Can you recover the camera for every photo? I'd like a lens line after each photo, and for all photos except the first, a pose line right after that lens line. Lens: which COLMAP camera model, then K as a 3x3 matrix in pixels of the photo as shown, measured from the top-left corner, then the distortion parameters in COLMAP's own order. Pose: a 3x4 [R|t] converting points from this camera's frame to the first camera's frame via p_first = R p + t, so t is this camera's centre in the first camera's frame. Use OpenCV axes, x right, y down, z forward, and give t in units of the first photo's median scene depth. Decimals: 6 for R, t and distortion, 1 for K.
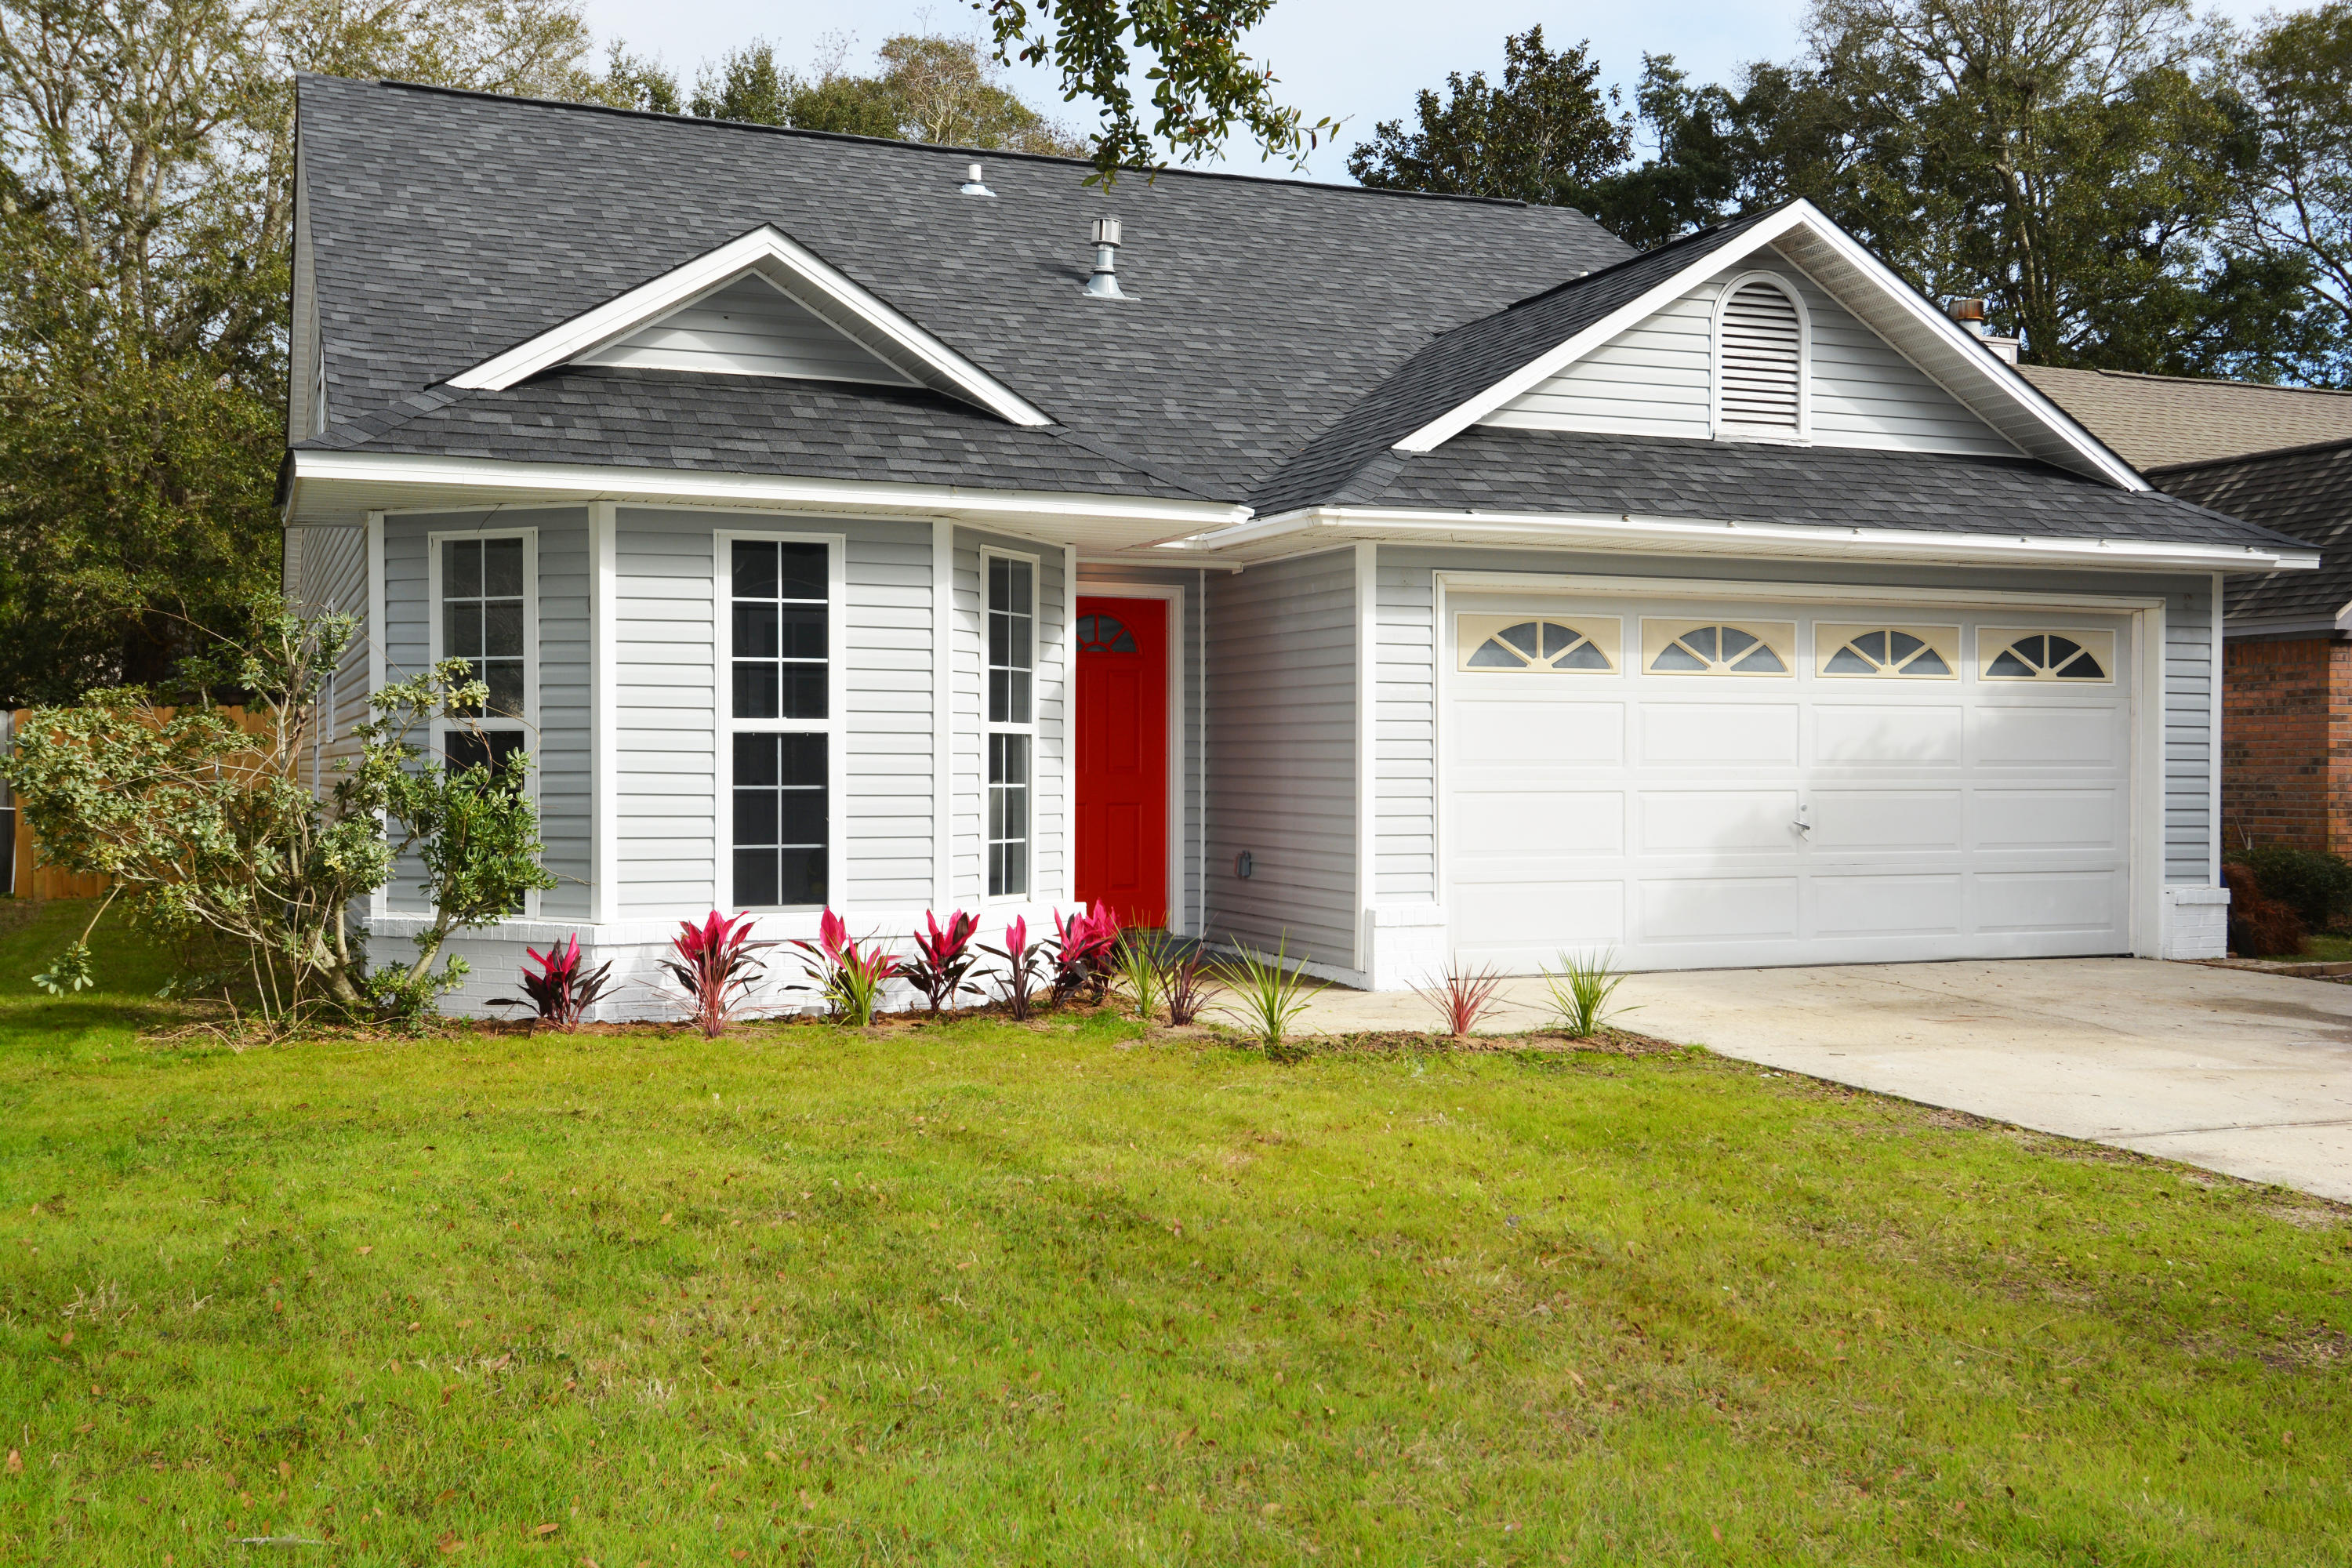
lens RADIAL K [[2369.0, 0, 1175.6], [0, 2369.0, 781.6], [0, 0, 1]] dist [0.026936, 0.000000]
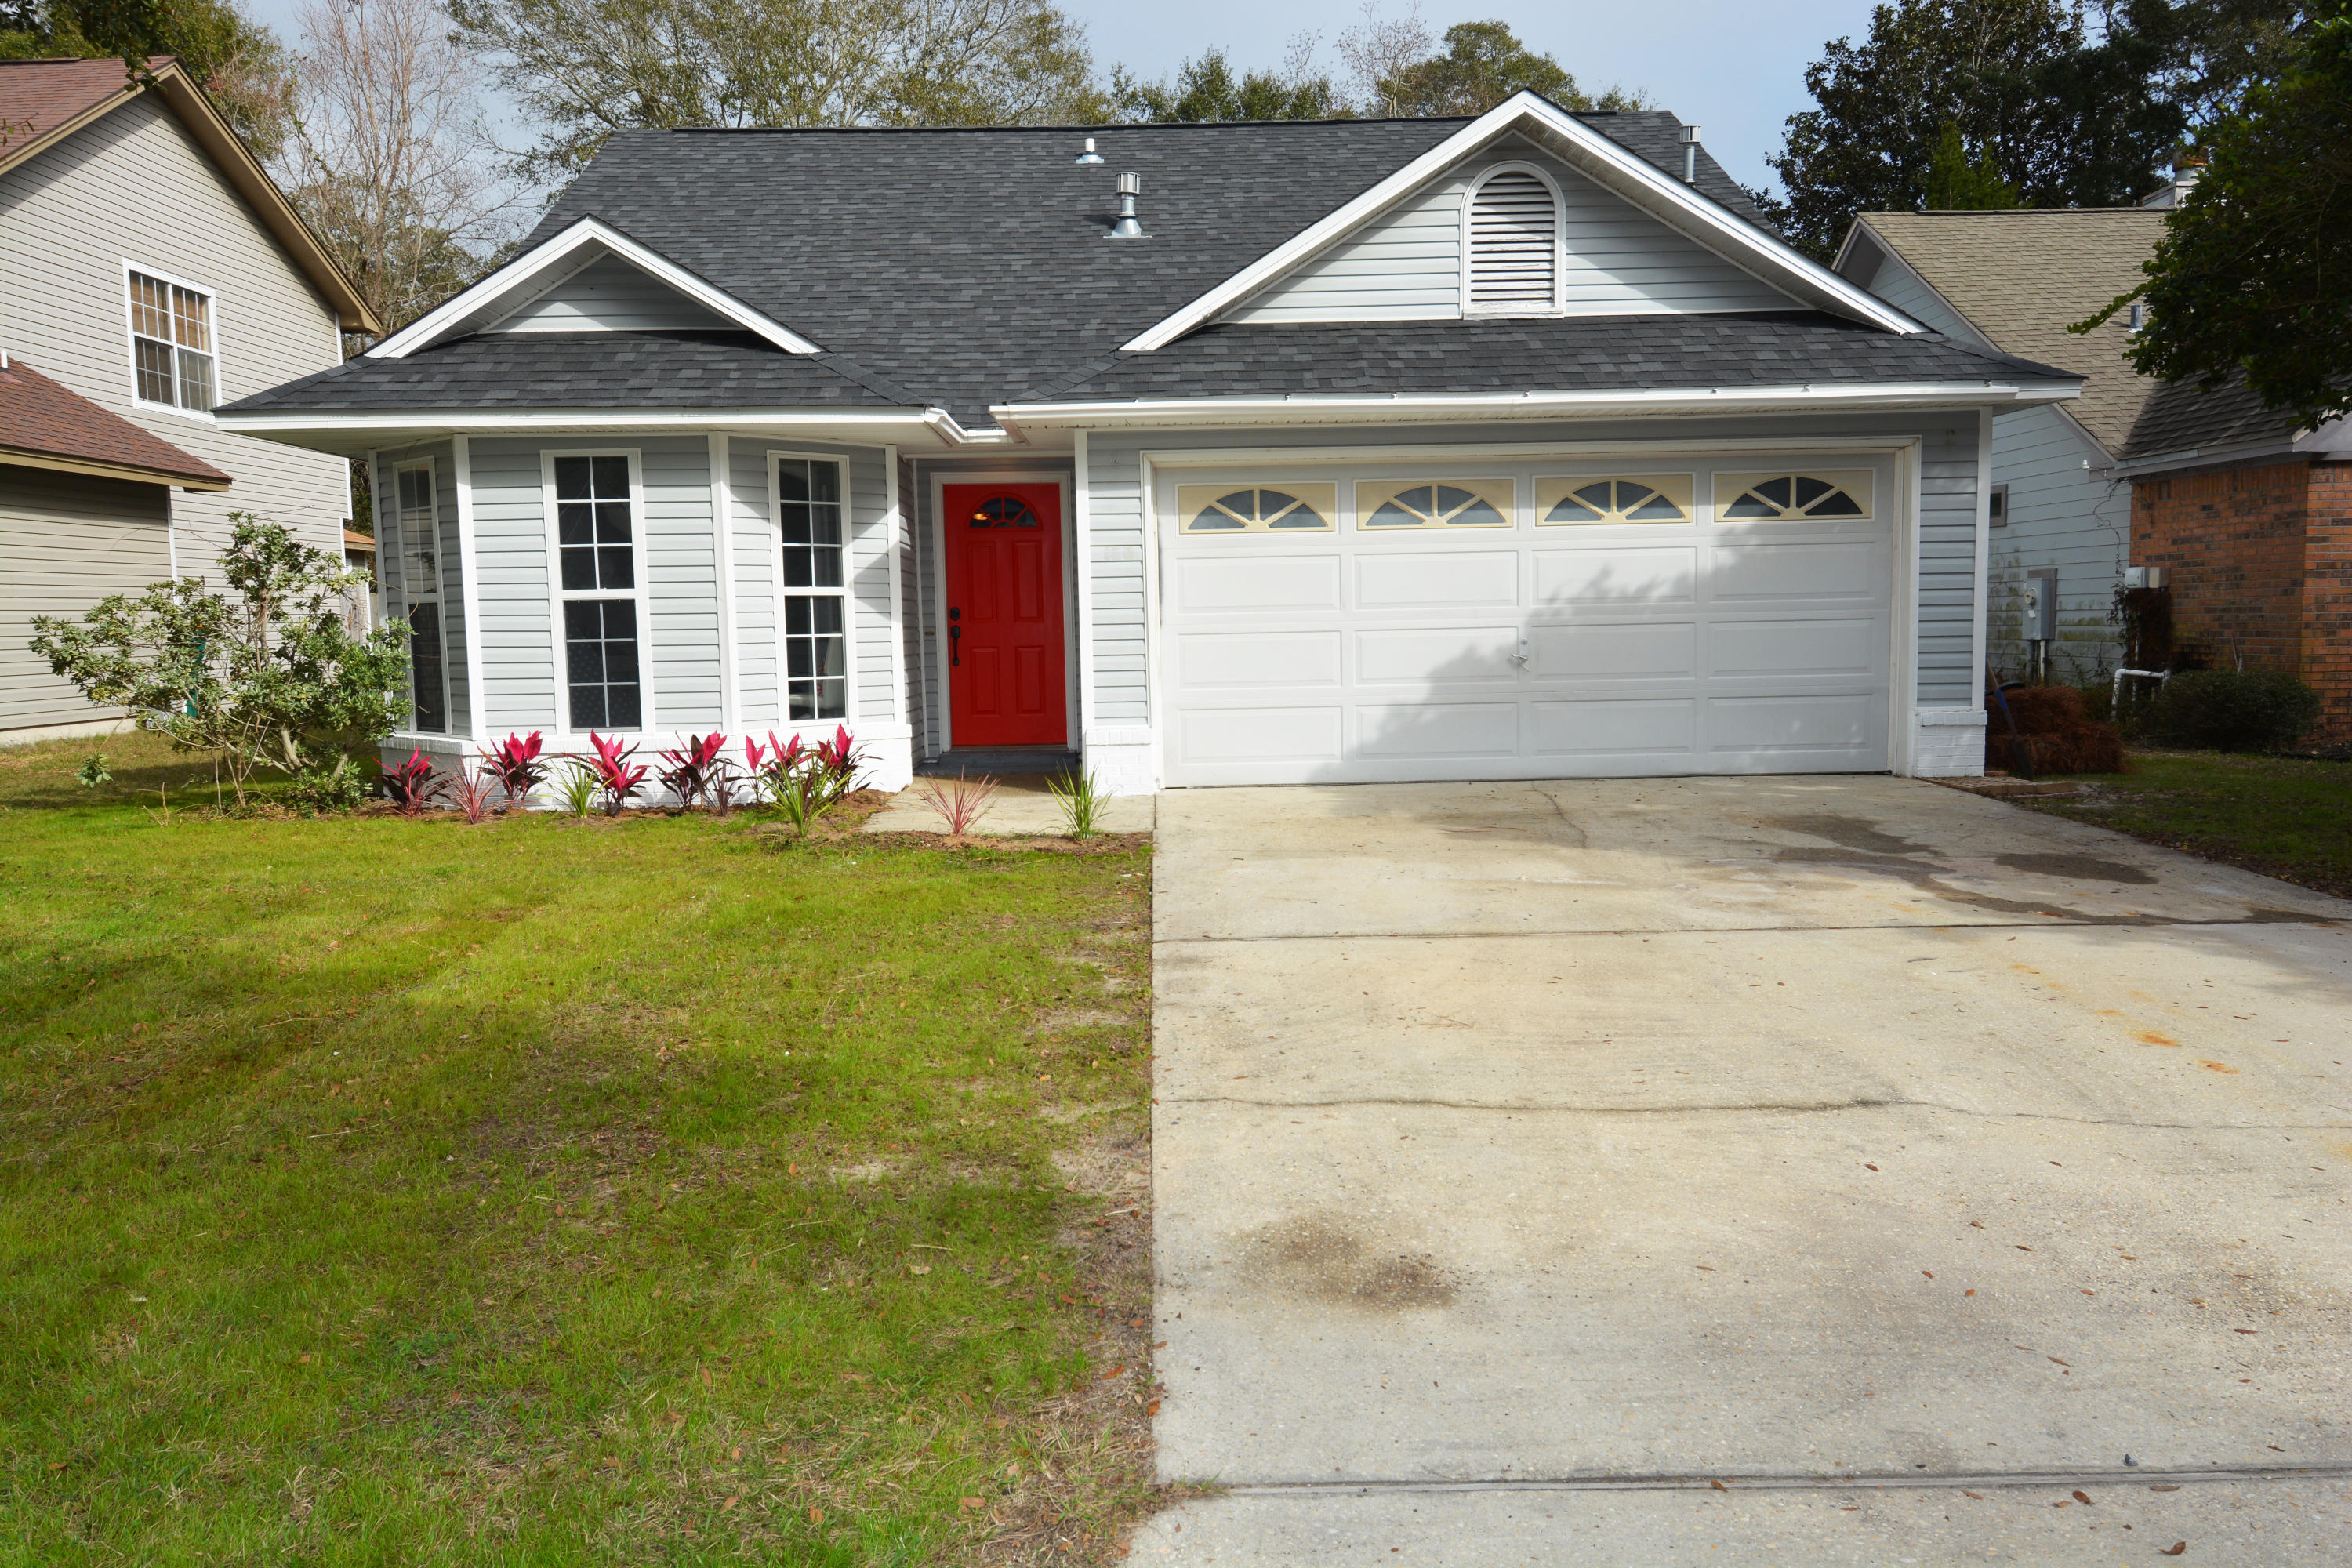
lens RADIAL K [[1782.8, 0, 1174.3], [0, 1782.8, 787.3], [0, 0, 1]] dist [0.031498, -0.009637]
pose [[0.929885, 0.015334, -0.367530, 0.430839], [0.018942, 0.995809, 0.089472, 0.000657], [0.367362, -0.090161, 0.925698, 0.137756]]
